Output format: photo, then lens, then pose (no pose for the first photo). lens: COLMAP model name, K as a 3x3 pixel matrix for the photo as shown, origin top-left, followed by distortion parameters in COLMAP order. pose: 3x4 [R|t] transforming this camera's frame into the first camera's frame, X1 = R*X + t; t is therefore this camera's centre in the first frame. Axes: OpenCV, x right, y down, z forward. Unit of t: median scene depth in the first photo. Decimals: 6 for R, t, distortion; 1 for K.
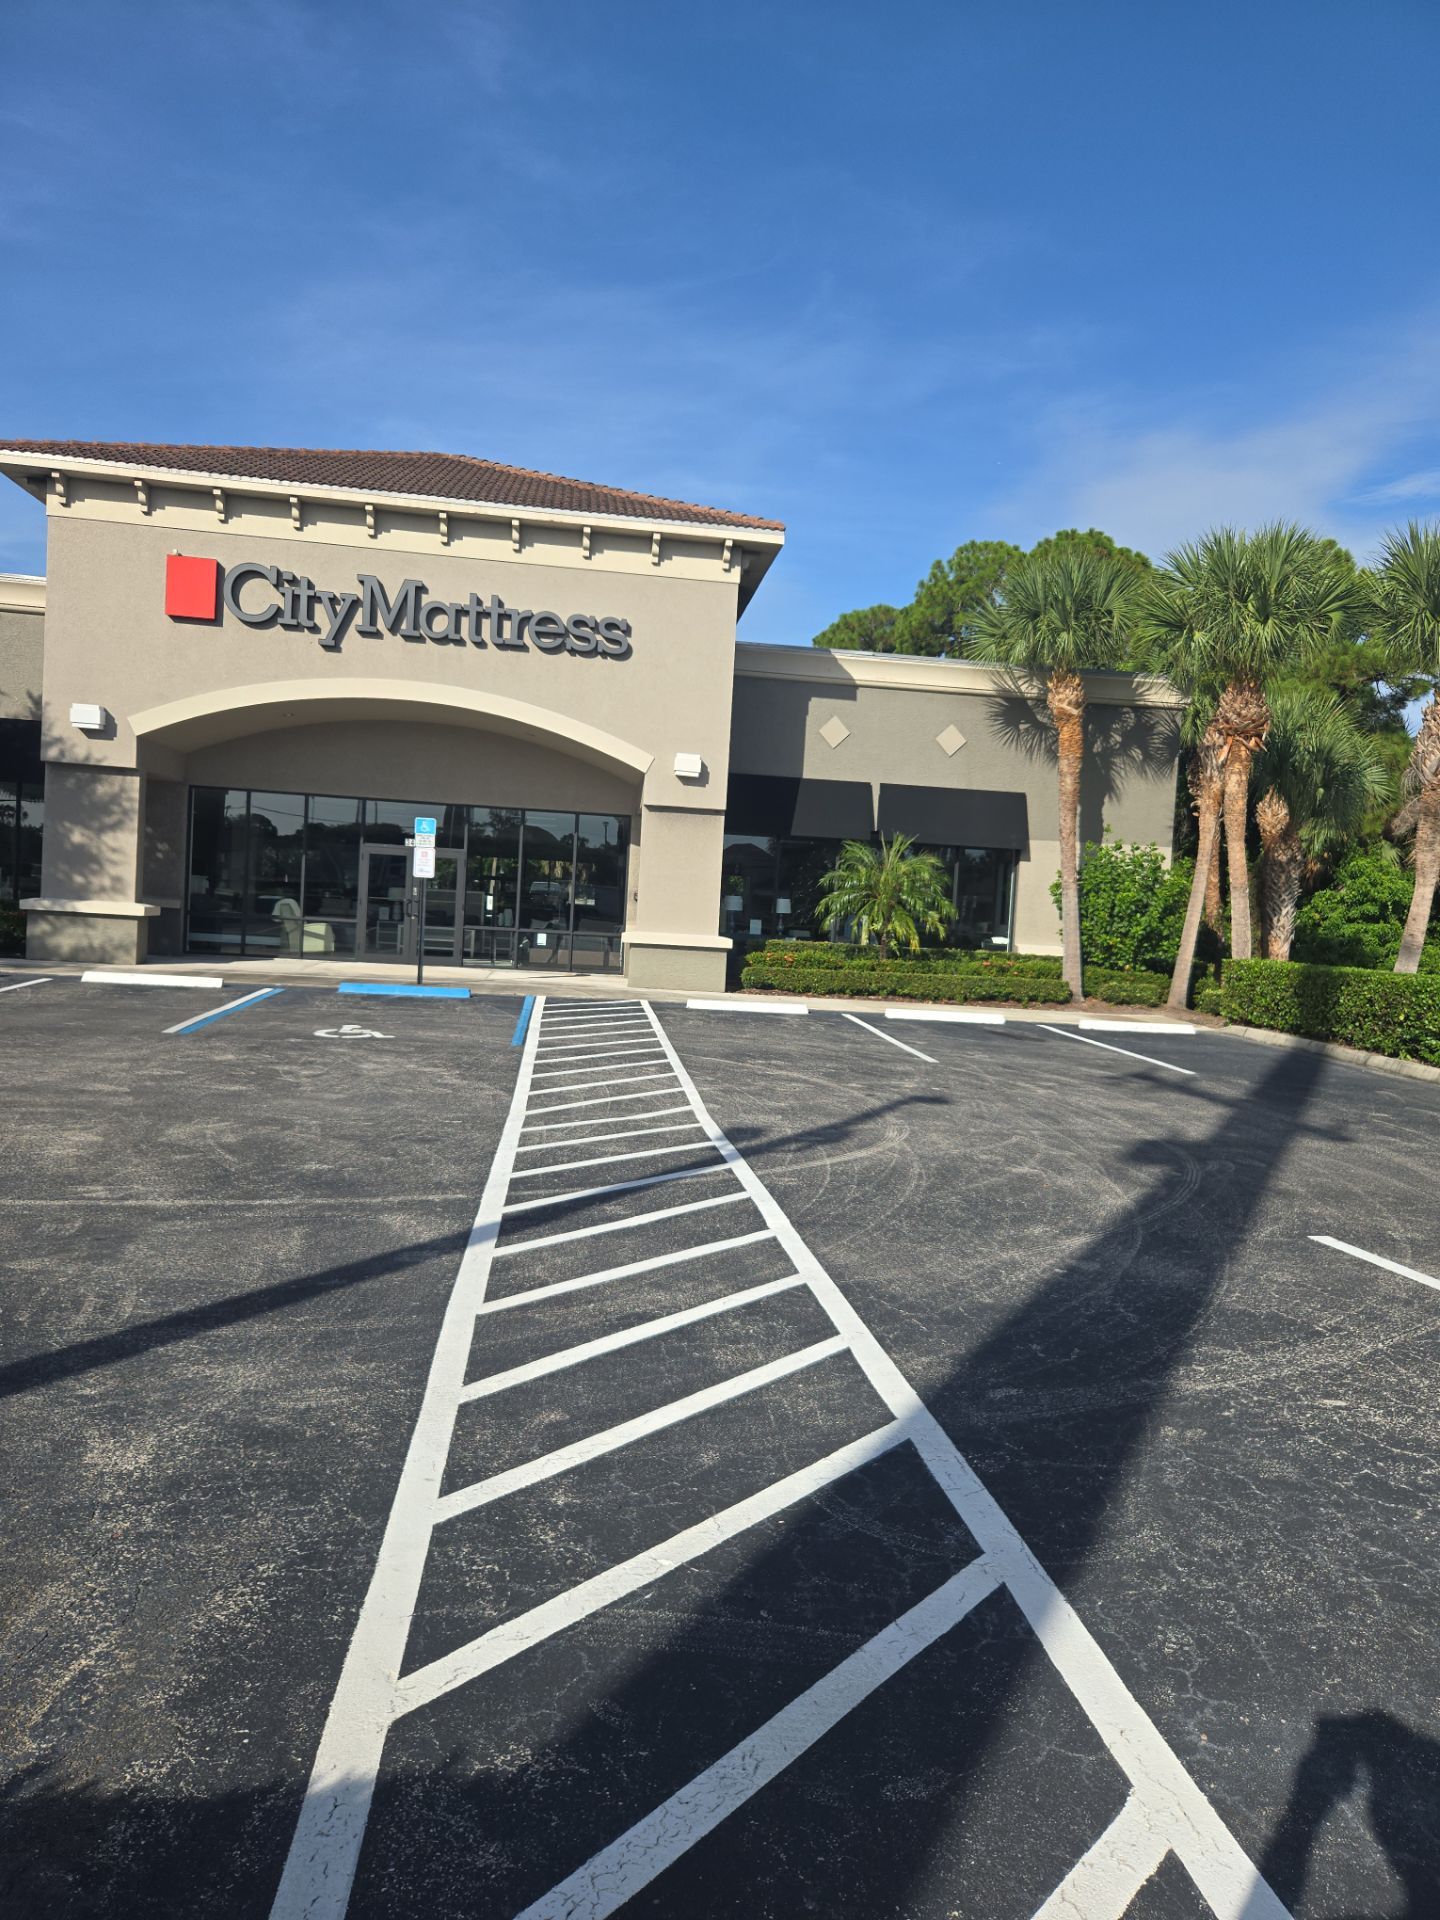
lens RADIAL K [[1273.4, 0, 723.9], [0, 1273.4, 953.8], [0, 0, 1]] dist [0.060672, -0.030935]
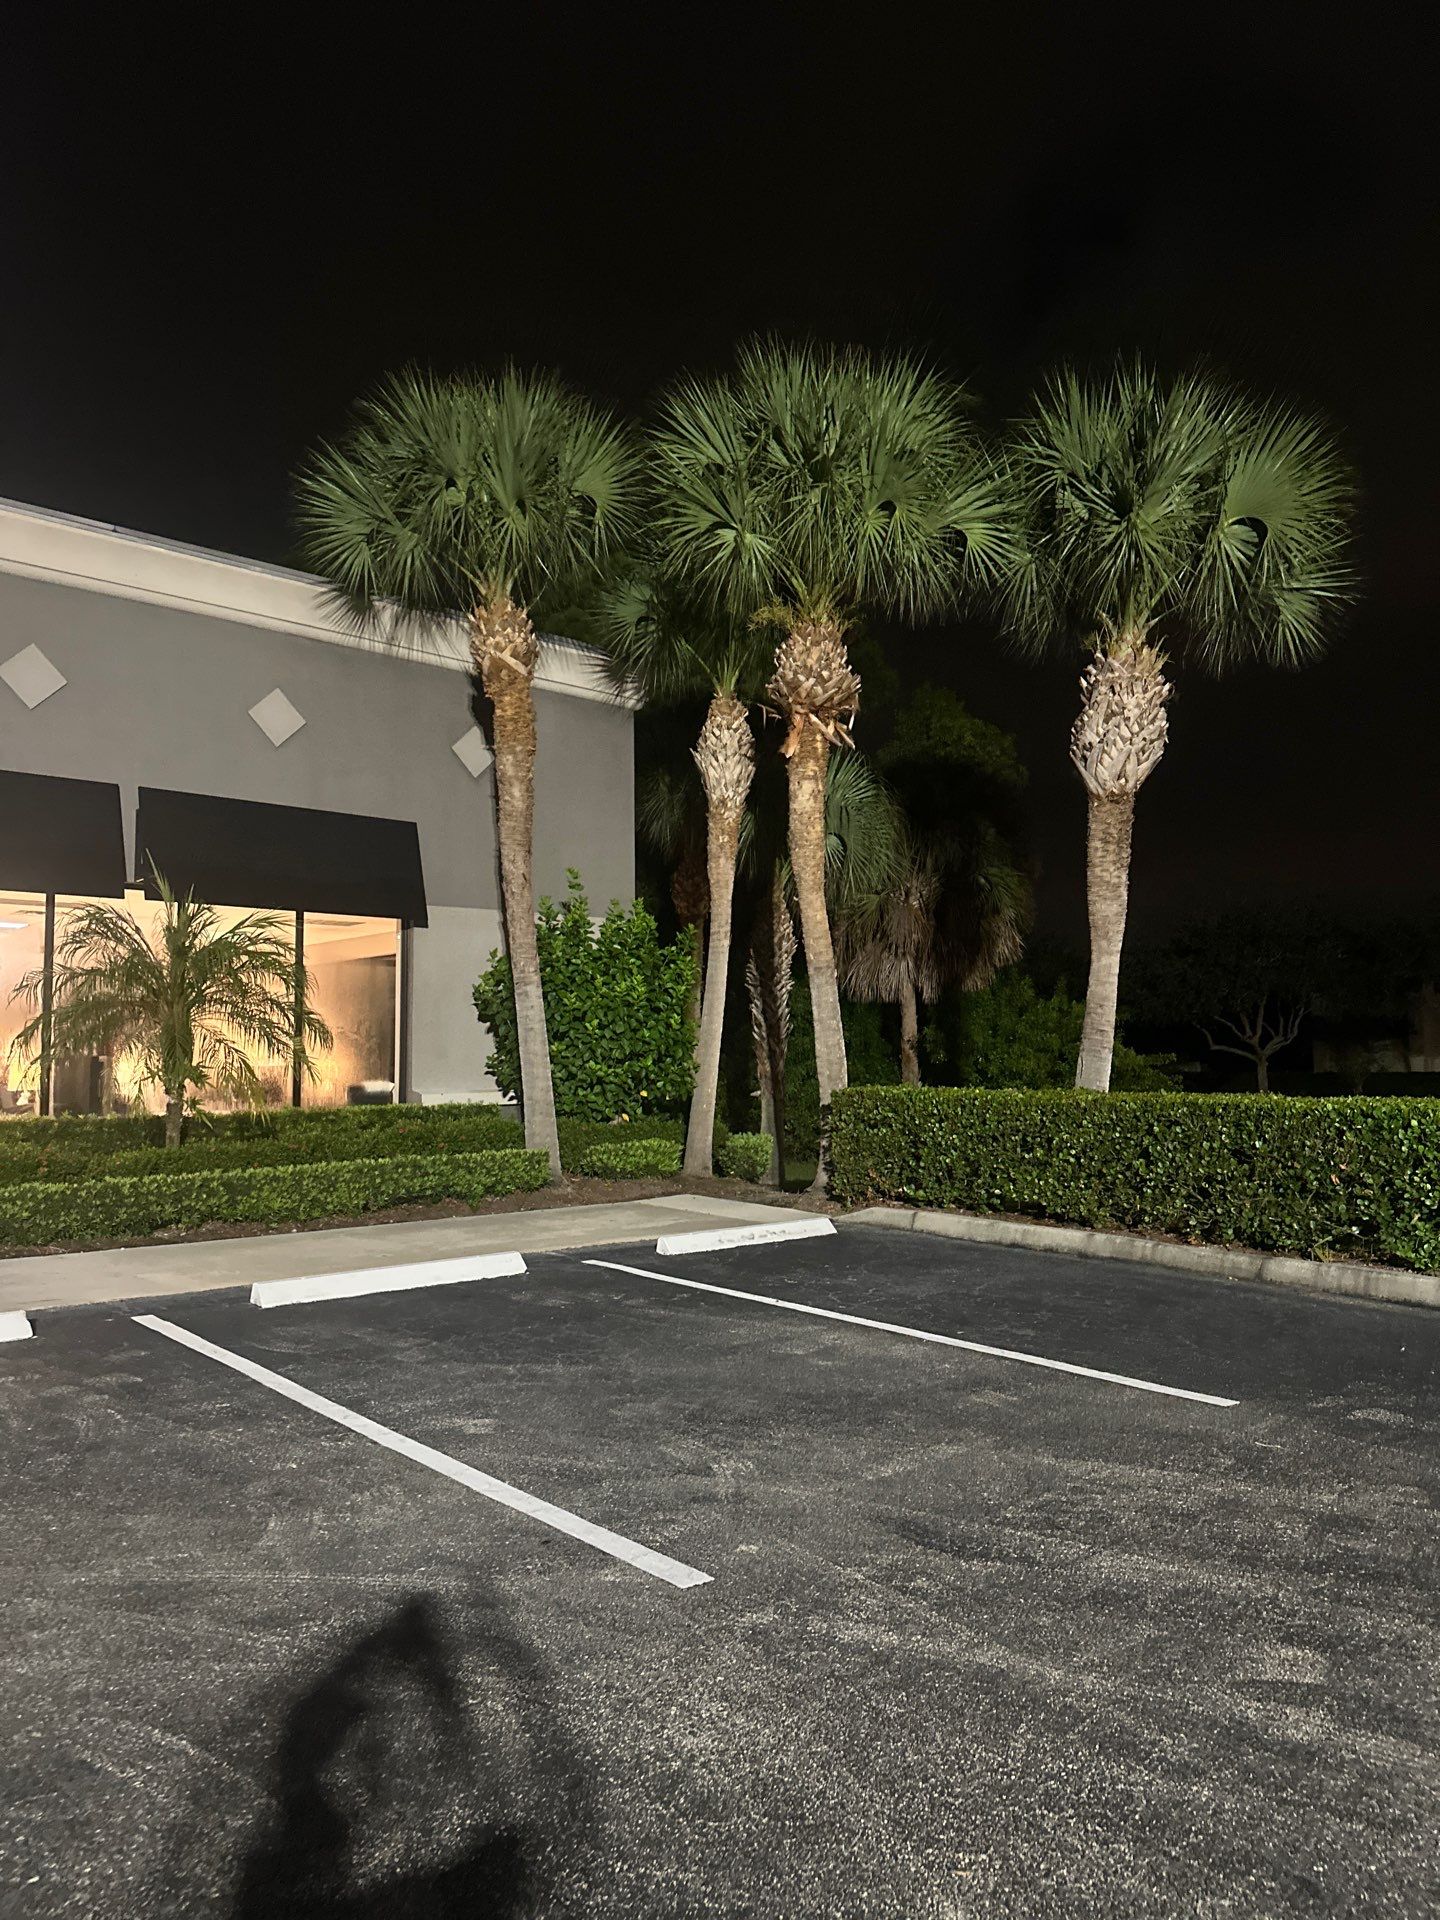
lens RADIAL K [[1338.9, 0, 749.3], [0, 1338.9, 942.1], [0, 0, 1]] dist [0.055696, -0.062618]
pose [[0.814476, -0.010690, 0.580099, 0.010168], [0.072624, 0.993845, -0.083652, -0.012887], [-0.575634, 0.110261, 0.810239, 0.473819]]
